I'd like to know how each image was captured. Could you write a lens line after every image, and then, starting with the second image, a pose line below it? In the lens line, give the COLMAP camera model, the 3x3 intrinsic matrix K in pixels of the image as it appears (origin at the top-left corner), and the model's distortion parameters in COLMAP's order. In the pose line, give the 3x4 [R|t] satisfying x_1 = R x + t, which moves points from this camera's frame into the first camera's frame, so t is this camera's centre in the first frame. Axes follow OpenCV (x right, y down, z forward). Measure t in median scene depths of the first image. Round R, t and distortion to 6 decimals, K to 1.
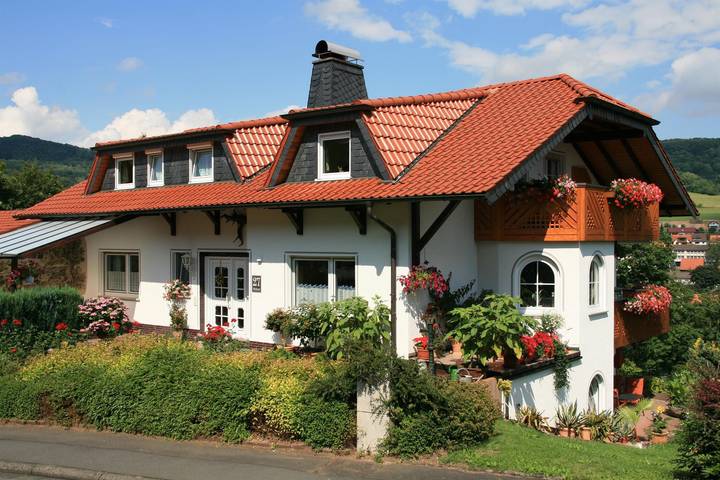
lens RADIAL K [[748.4, 0, 360.0], [0, 748.4, 240.0], [0, 0, 1]] dist [-0.026680, -0.000389]
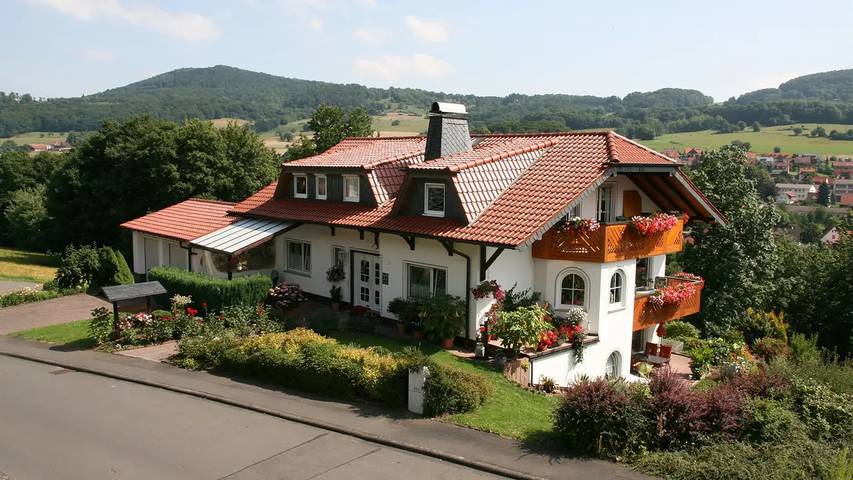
lens RADIAL K [[714.3, 0, 426.5], [0, 714.3, 240.0], [0, 0, 1]] dist [-0.070788, 0.000318]
pose [[0.989231, 0.027187, -0.143817, 0.129092], [-0.011220, 0.993792, 0.110685, -0.157867], [0.145933, -0.107879, 0.983395, -0.330457]]
